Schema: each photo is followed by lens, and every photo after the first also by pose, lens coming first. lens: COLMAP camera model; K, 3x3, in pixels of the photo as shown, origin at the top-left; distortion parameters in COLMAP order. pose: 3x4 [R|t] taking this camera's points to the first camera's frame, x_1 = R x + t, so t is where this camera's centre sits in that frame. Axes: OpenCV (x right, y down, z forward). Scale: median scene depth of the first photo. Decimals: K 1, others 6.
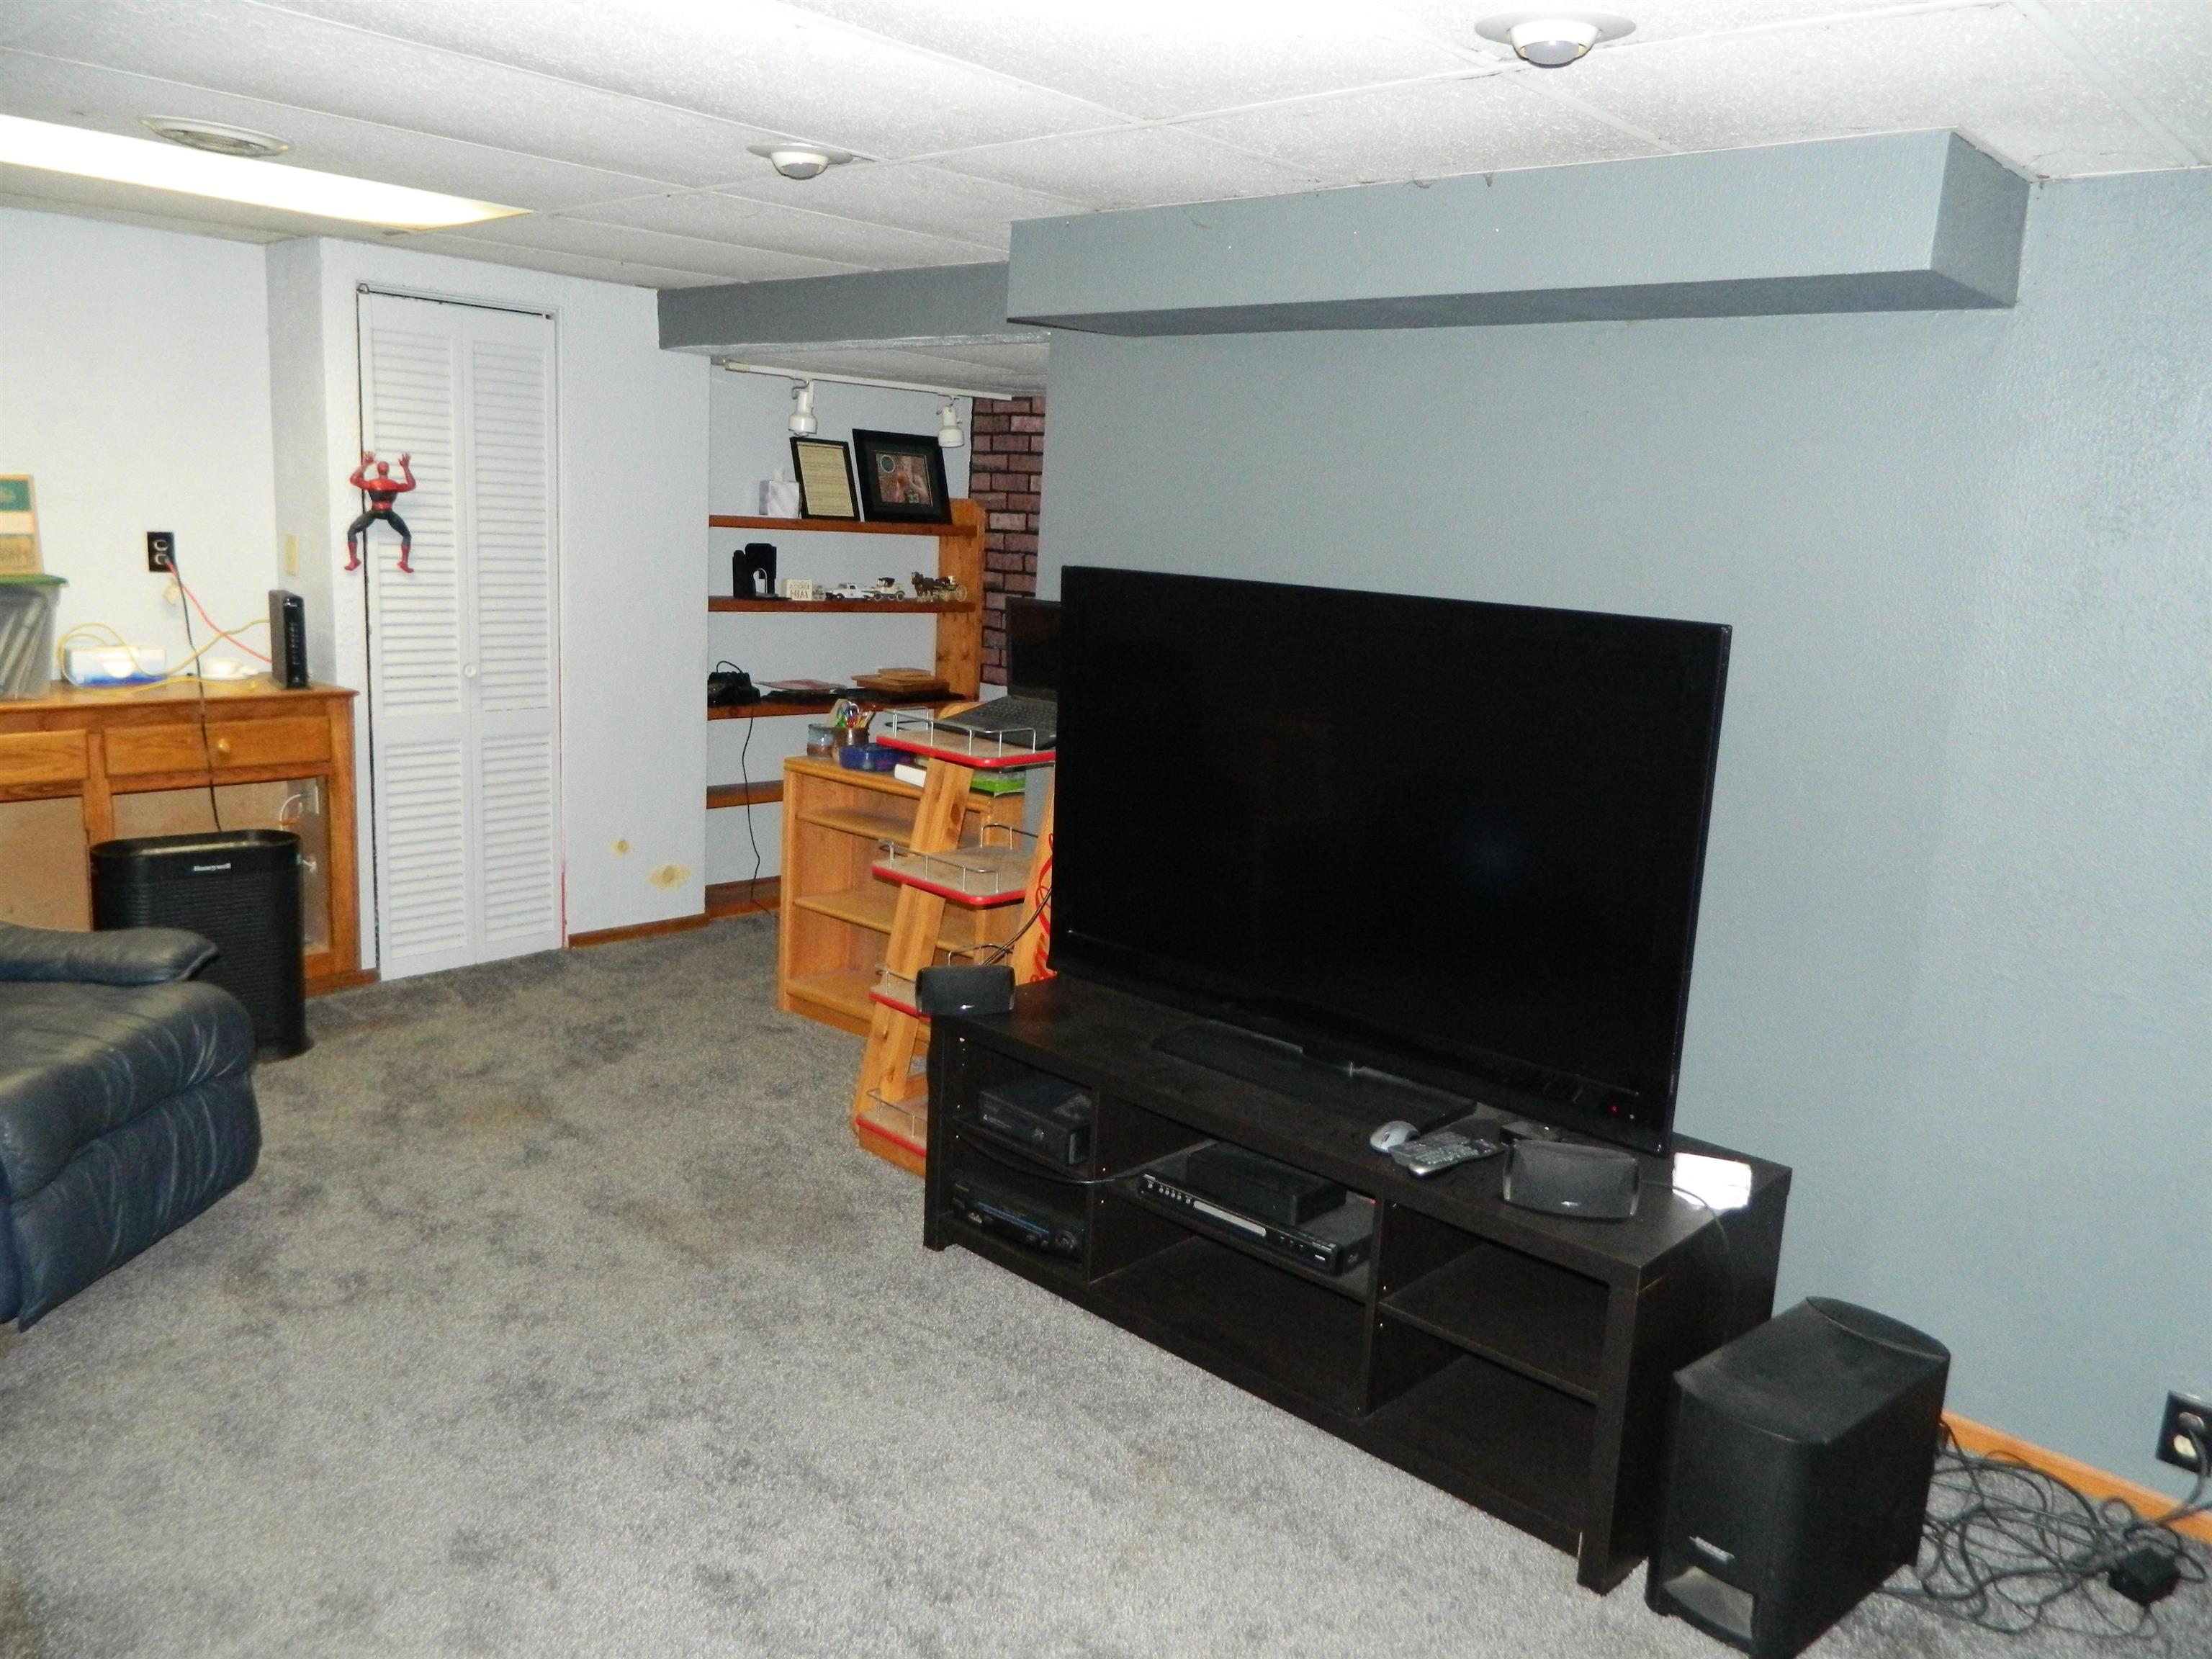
lens RADIAL K [[1648.2, 0, 1110.2], [0, 1648.2, 829.9], [0, 0, 1]] dist [0.003581, 0.003182]
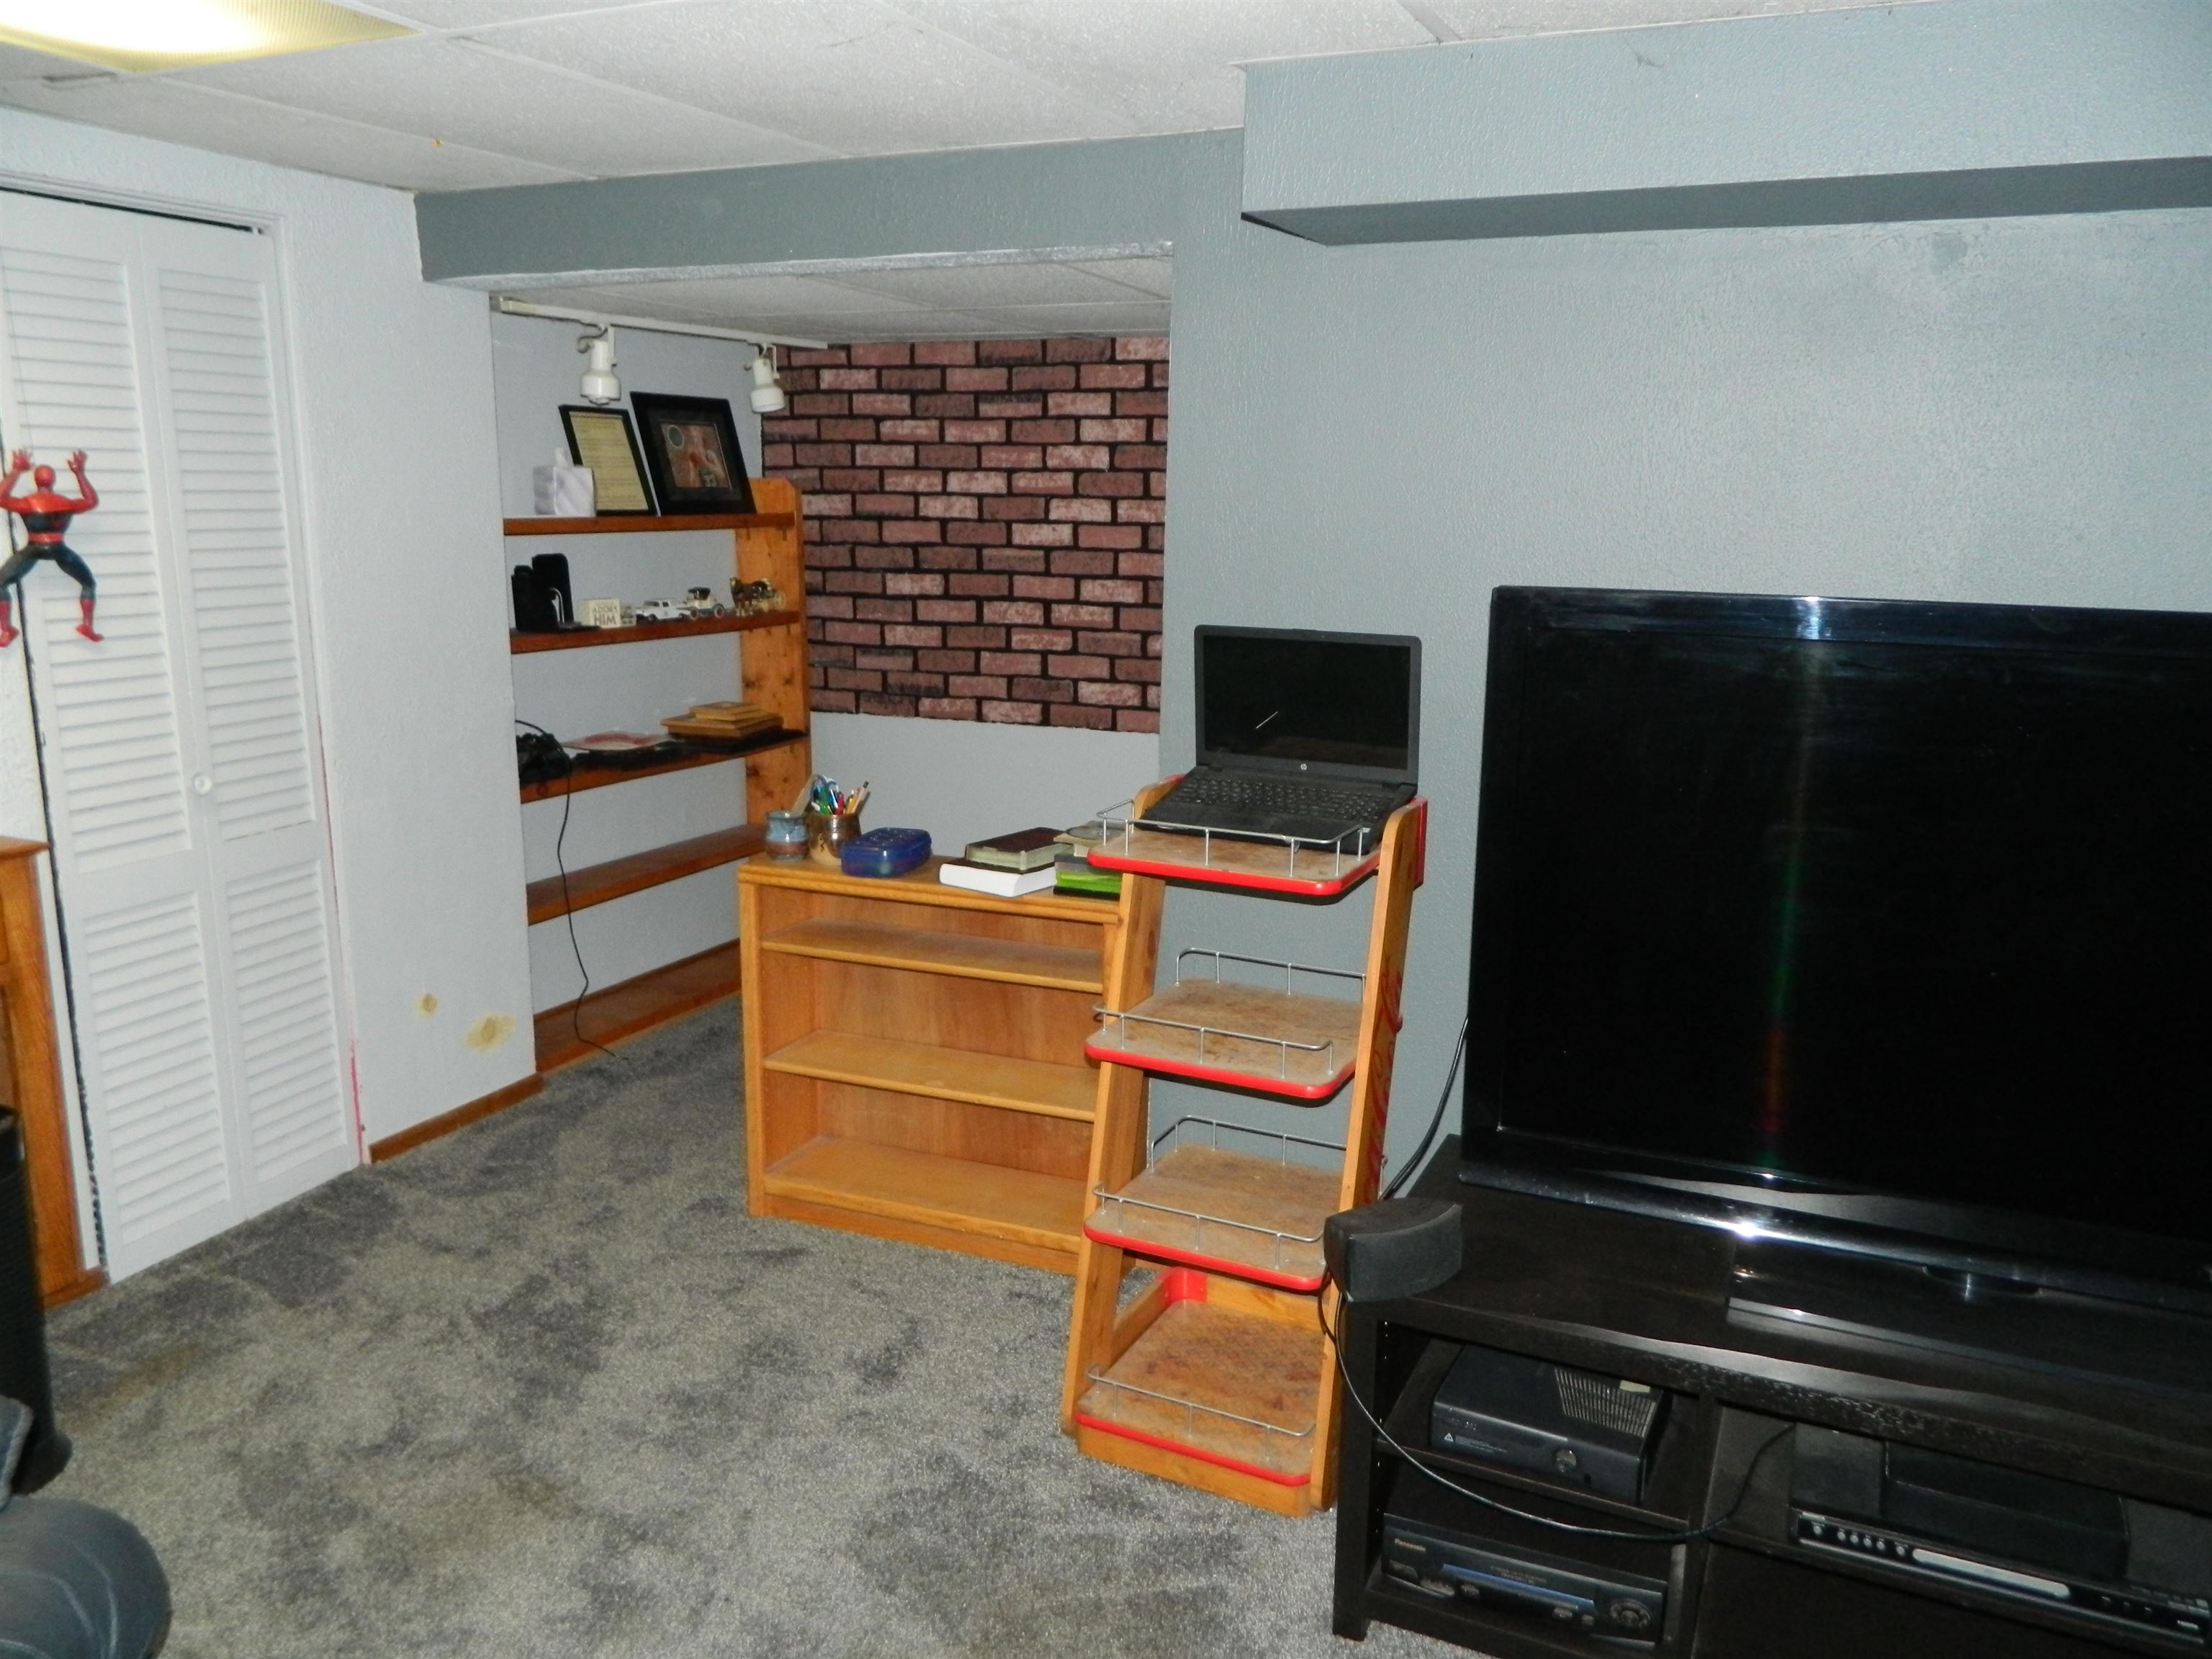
lens RADIAL K [[1648.2, 0, 1103.8], [0, 1648.2, 824.7], [0, 0, 1]] dist [0.003581, 0.003182]
pose [[0.948855, -0.108119, 0.296622, -0.237316], [0.100763, 0.994105, 0.040024, -0.068297], [-0.299201, -0.008089, 0.954156, 0.266696]]
